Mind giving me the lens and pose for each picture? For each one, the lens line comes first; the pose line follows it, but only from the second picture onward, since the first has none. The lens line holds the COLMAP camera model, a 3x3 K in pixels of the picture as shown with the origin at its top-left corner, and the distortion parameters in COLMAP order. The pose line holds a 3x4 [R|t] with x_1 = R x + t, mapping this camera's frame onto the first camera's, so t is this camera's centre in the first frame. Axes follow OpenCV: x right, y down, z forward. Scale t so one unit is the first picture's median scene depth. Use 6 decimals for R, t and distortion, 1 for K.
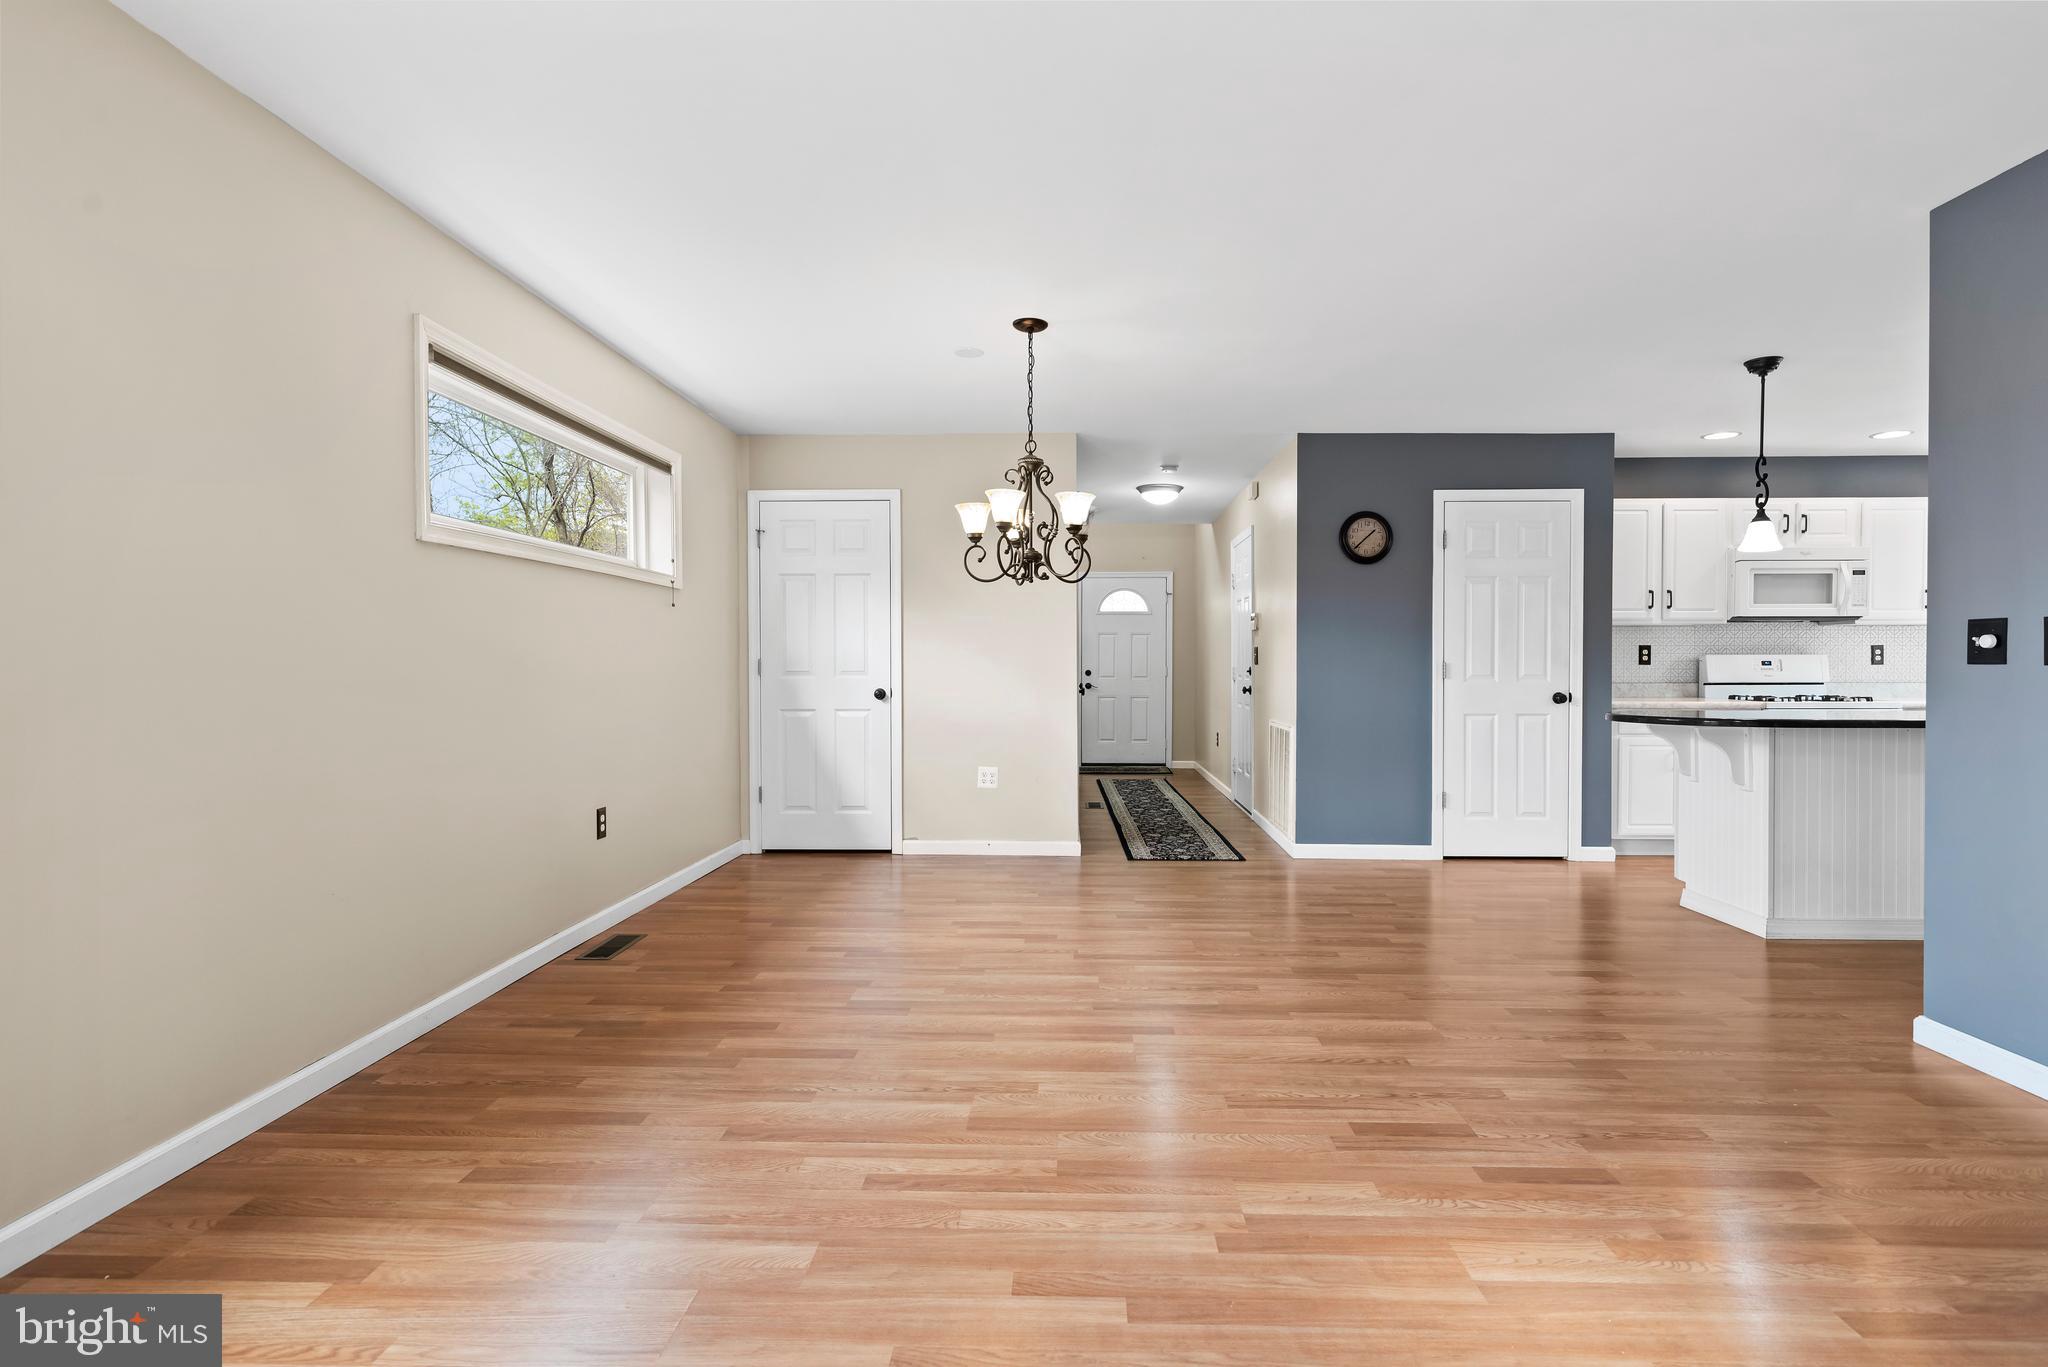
lens RADIAL K [[1001.2, 0, 1047.7], [0, 1001.2, 673.6], [0, 0, 1]] dist [0.001744, 0.001019]
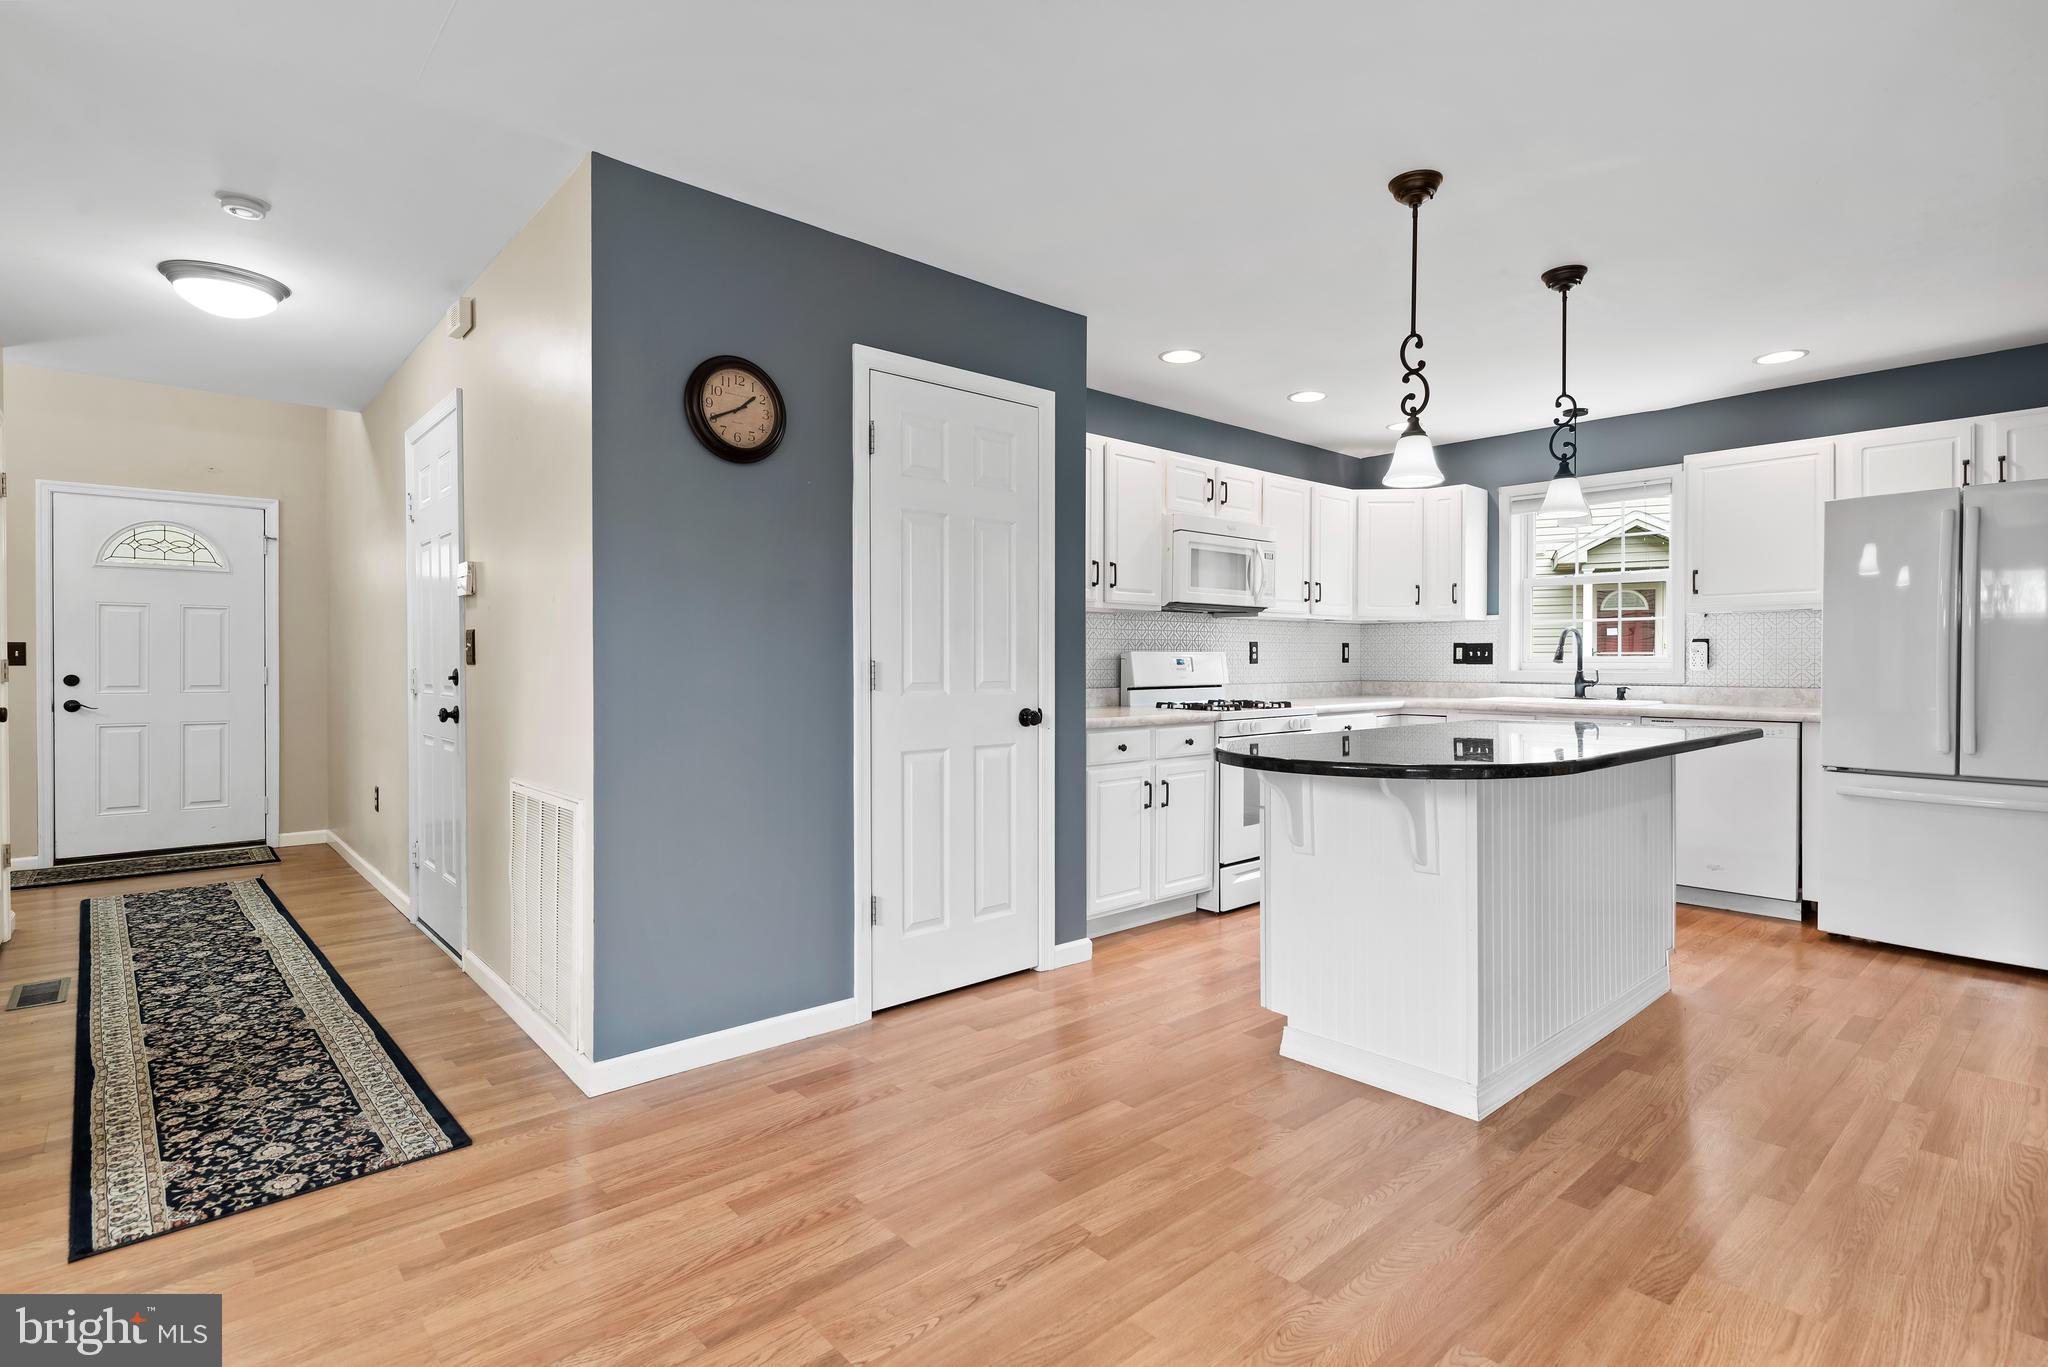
lens RADIAL K [[1001.2, 0, 1052.2], [0, 1001.2, 672.2], [0, 0, 1]] dist [0.001744, 0.001019]
pose [[0.719561, -0.007411, 0.694390, 0.083719], [0.006336, 0.999971, 0.004106, -0.006587], [-0.694401, 0.001445, 0.719587, 0.532589]]
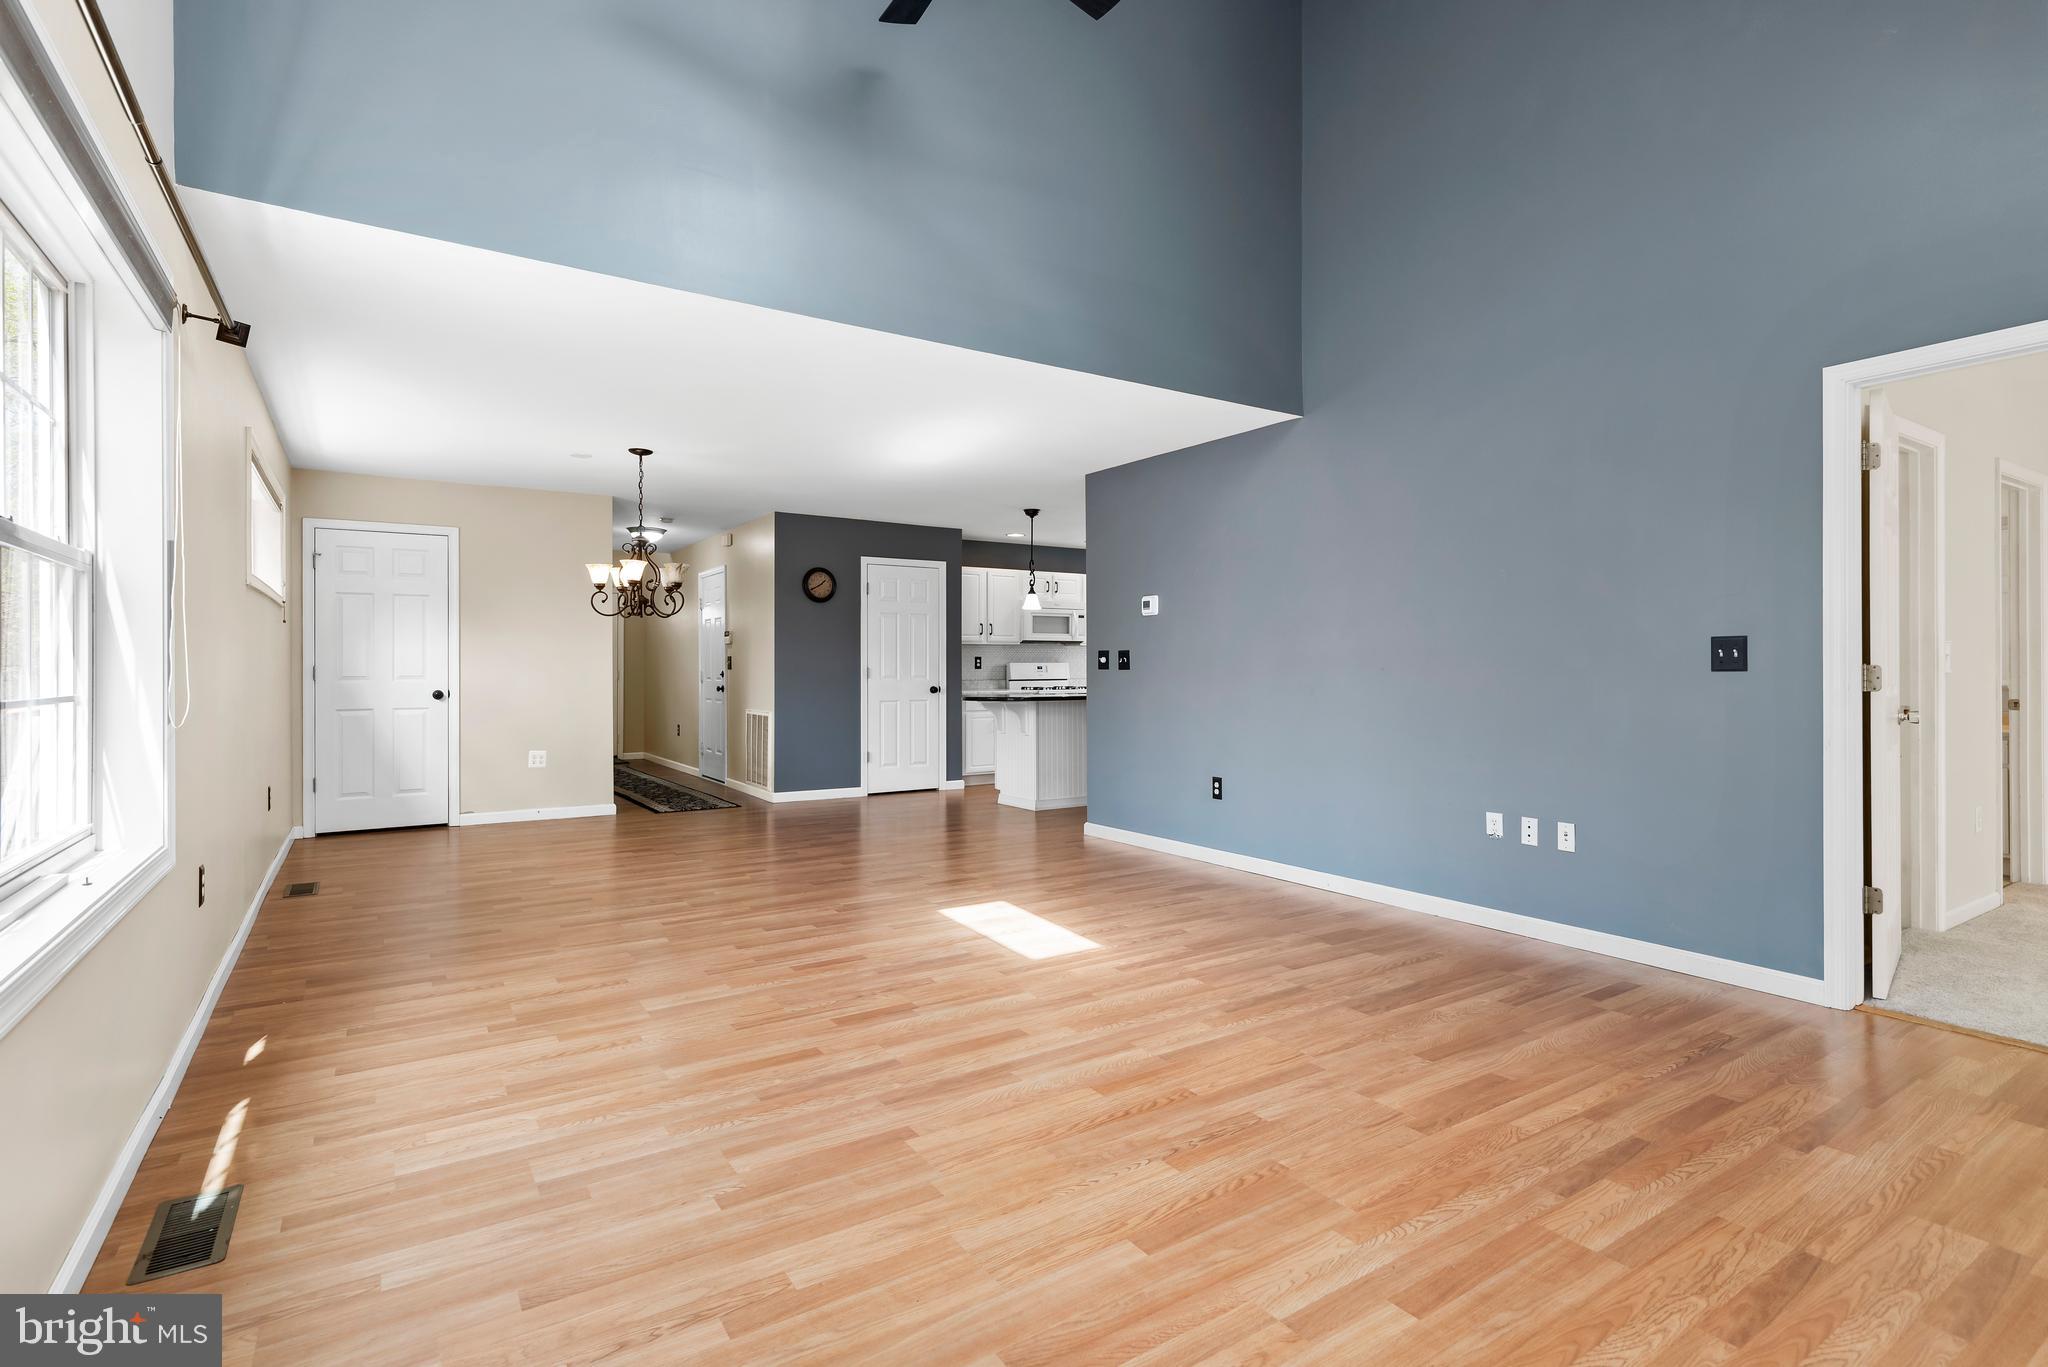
lens RADIAL K [[1001.2, 0, 1055.7], [0, 1001.2, 664.1], [0, 0, 1]] dist [0.001744, 0.001019]
pose [[0.812150, -0.000117, 0.583449, -0.273146], [0.007580, 0.999918, -0.010350, 0.001162], [-0.583400, 0.012828, 0.812084, -0.429950]]
